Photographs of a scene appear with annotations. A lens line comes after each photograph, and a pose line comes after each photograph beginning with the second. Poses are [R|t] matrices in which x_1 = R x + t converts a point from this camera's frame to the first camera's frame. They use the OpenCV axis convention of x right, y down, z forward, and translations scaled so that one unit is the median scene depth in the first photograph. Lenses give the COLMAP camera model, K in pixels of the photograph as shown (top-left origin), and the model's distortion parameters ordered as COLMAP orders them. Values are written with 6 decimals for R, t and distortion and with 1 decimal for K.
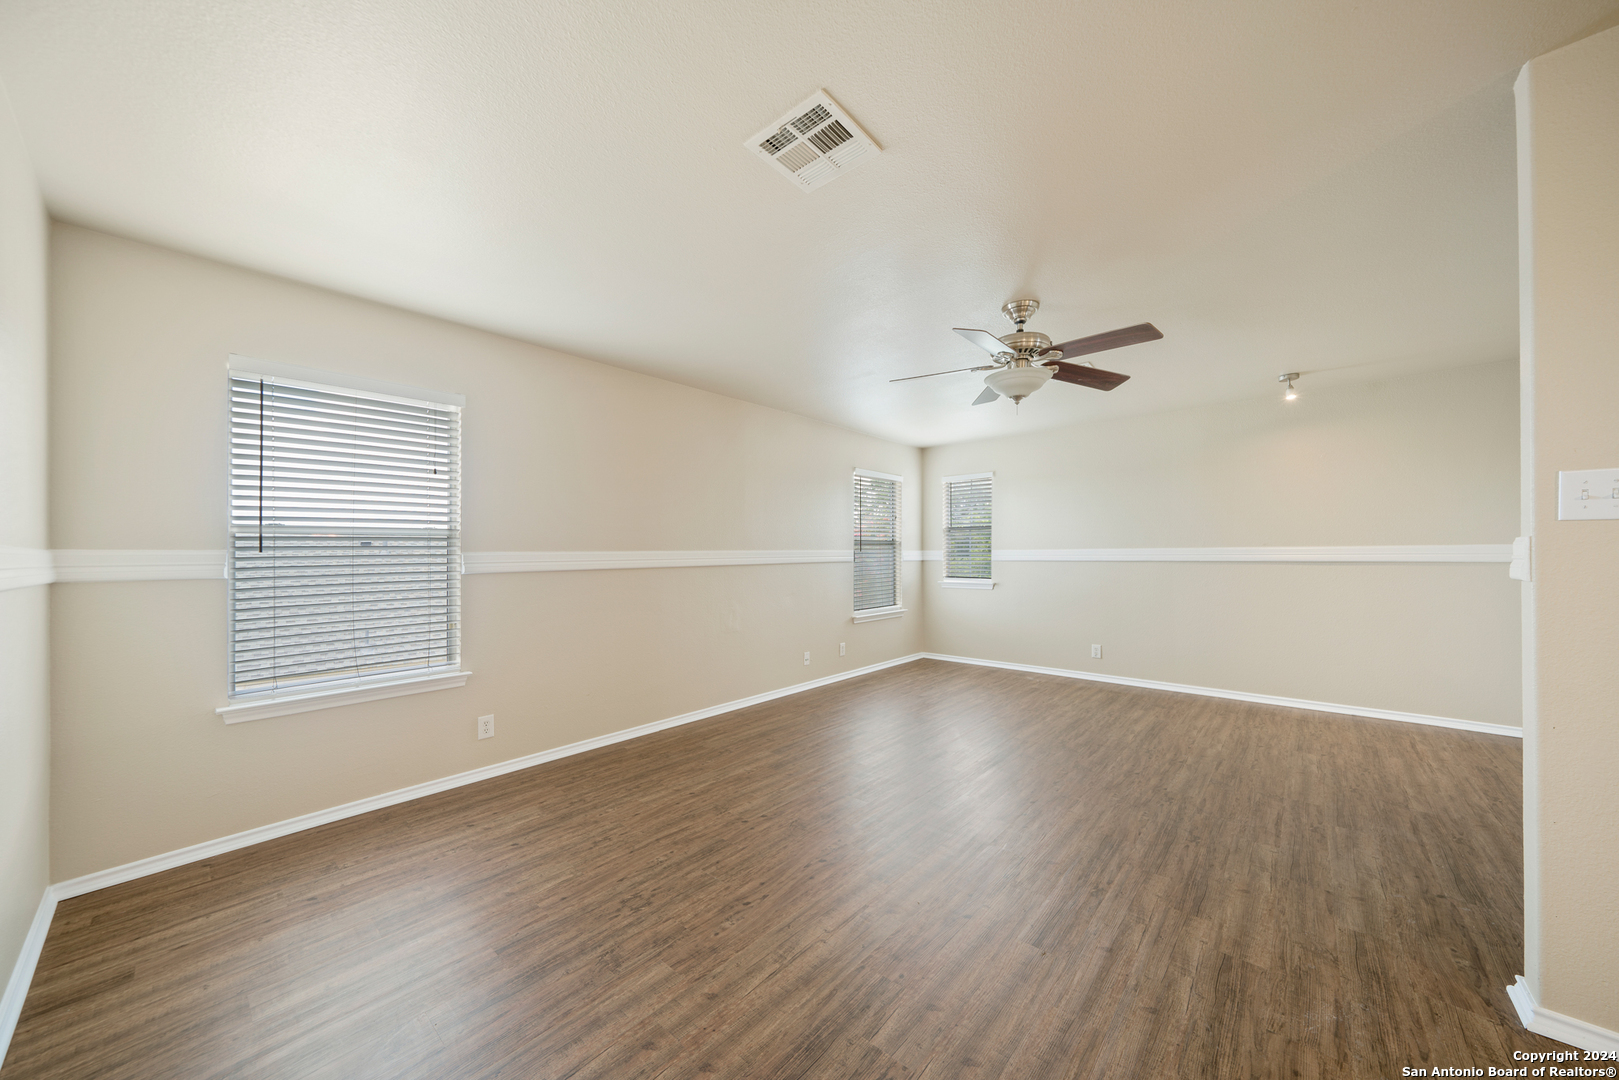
lens RADIAL K [[558.6, 0, 775.2], [0, 558.6, 556.3], [0, 0, 1]] dist [-0.001609, 0.000132]
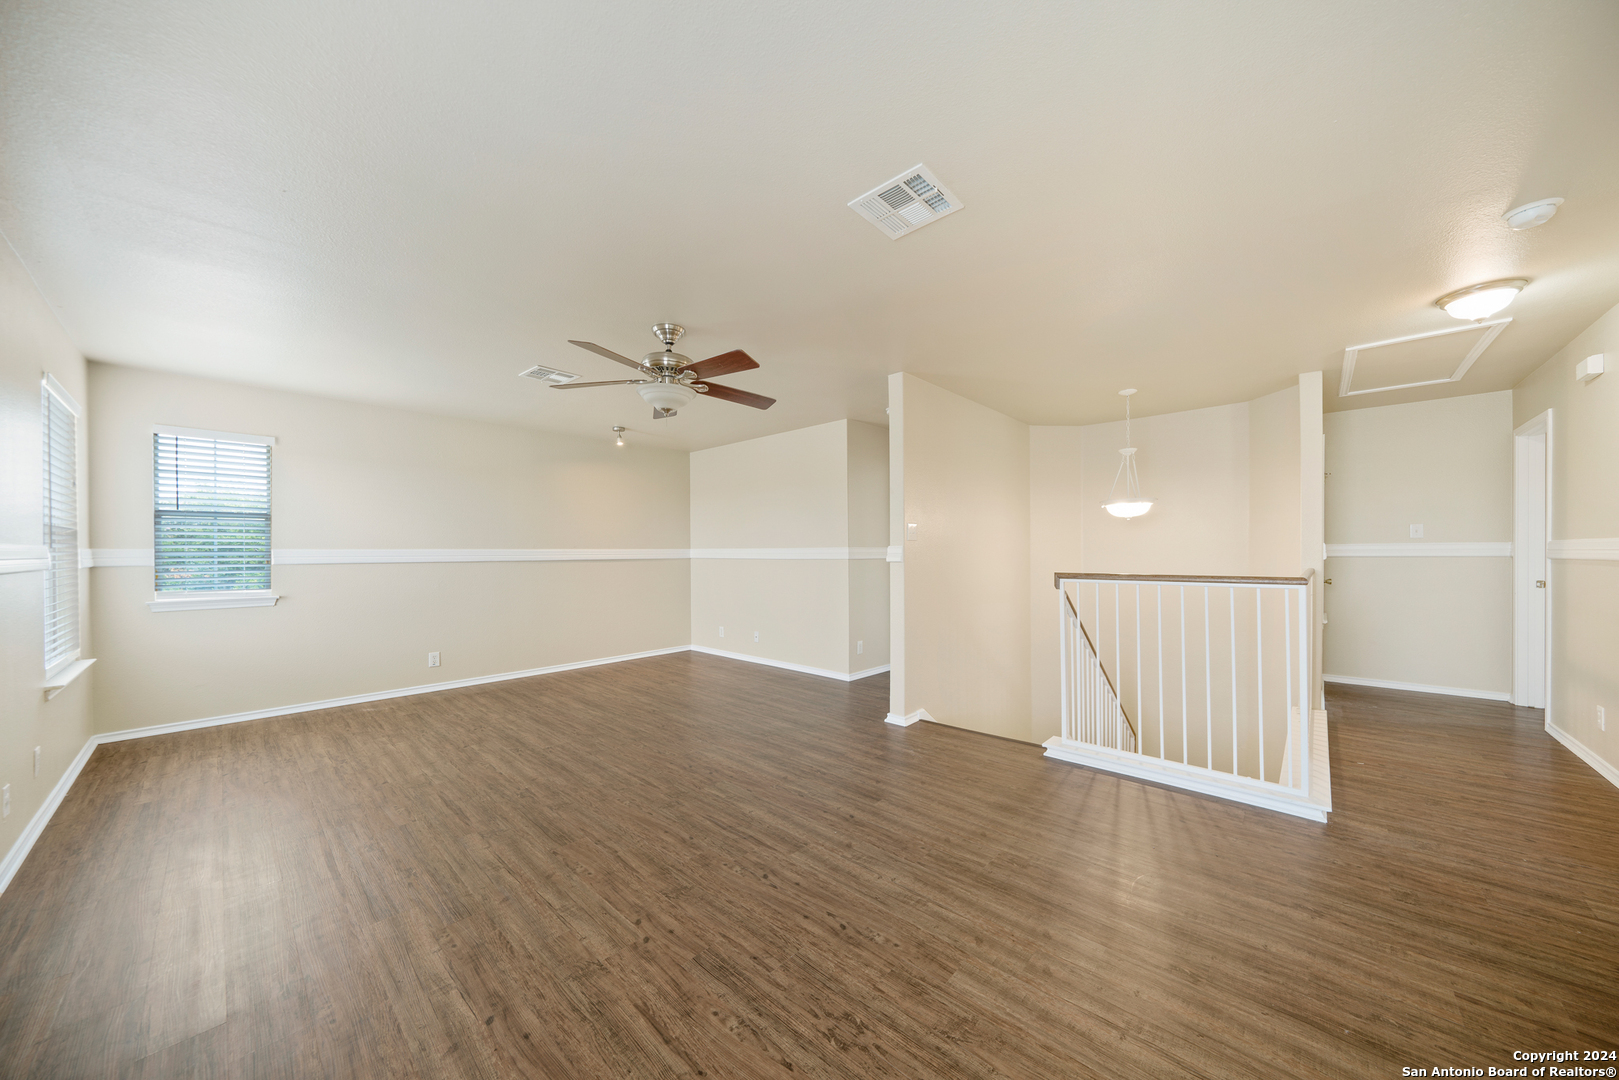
lens RADIAL K [[558.6, 0, 806.3], [0, 558.6, 544.7], [0, 0, 1]] dist [-0.001609, 0.000132]
pose [[0.004911, 0.015643, 0.999866, -0.932376], [0.008433, 0.999841, -0.015684, -0.001372], [-0.999952, 0.008509, 0.004778, 0.986679]]
